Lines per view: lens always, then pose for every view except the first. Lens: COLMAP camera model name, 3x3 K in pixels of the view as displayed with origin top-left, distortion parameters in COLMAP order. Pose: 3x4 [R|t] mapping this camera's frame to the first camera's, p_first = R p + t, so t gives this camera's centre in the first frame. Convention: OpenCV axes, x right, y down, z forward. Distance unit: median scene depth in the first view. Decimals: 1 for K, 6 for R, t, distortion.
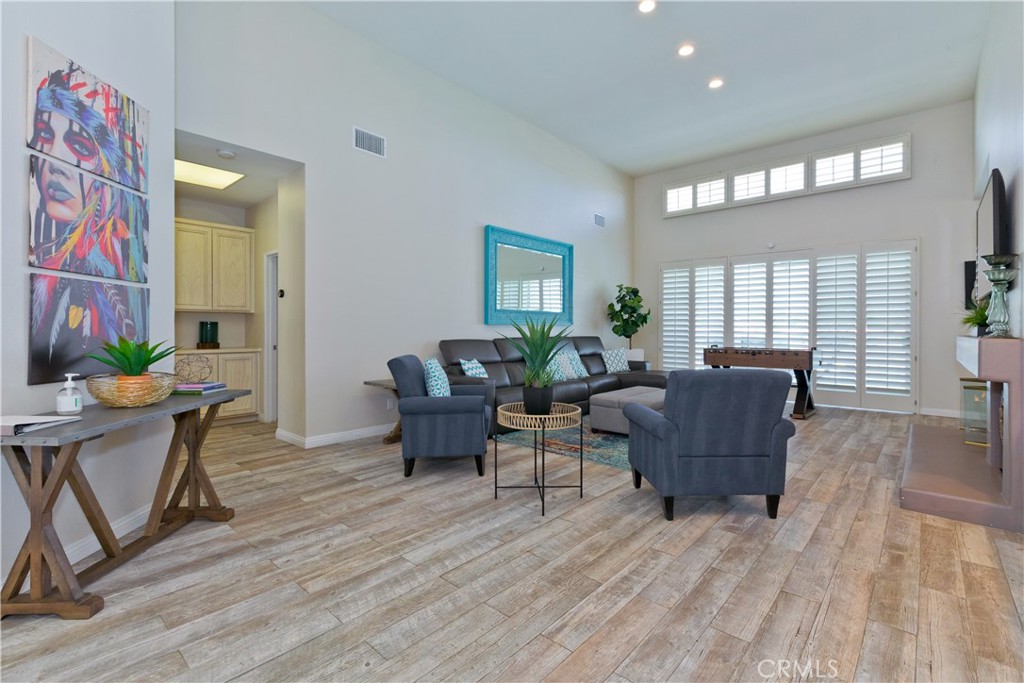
lens RADIAL K [[459.8, 0, 512.0], [0, 459.8, 341.5], [0, 0, 1]] dist [0.000840, 0.001022]
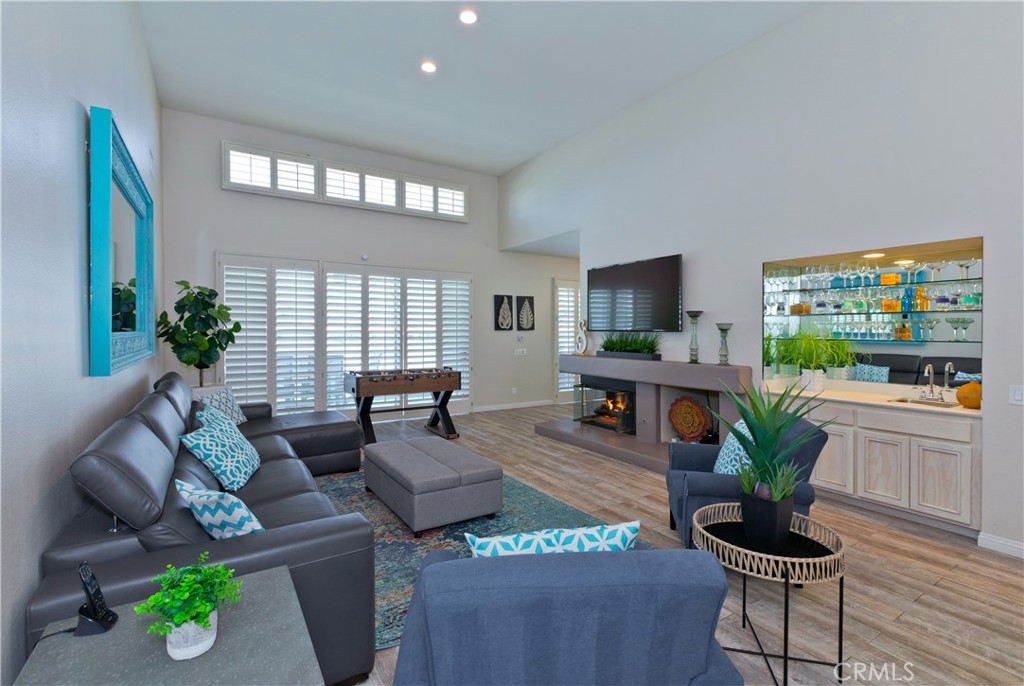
lens RADIAL K [[459.8, 0, 512.0], [0, 459.8, 343.0], [0, 0, 1]] dist [0.000840, 0.001022]
pose [[0.266929, -0.038476, 0.962948, -0.319806], [0.021372, 0.999193, 0.034000, -0.074817], [-0.963479, 0.011505, 0.267536, 0.577358]]
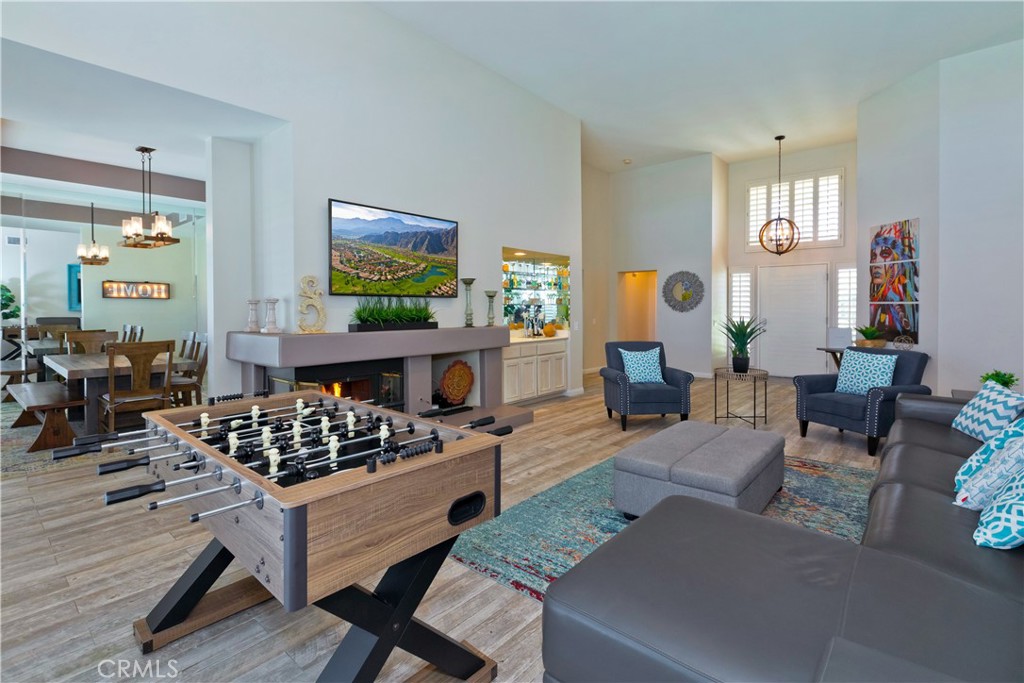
lens RADIAL K [[474.2, 0, 500.8], [0, 474.2, 301.4], [0, 0, 1]] dist [-0.000677, -0.000032]
pose [[-0.999913, -0.001881, 0.013043, 0.457478], [-0.001696, 0.999899, 0.014138, -0.066663], [-0.013068, 0.014115, -0.999815, 1.372738]]
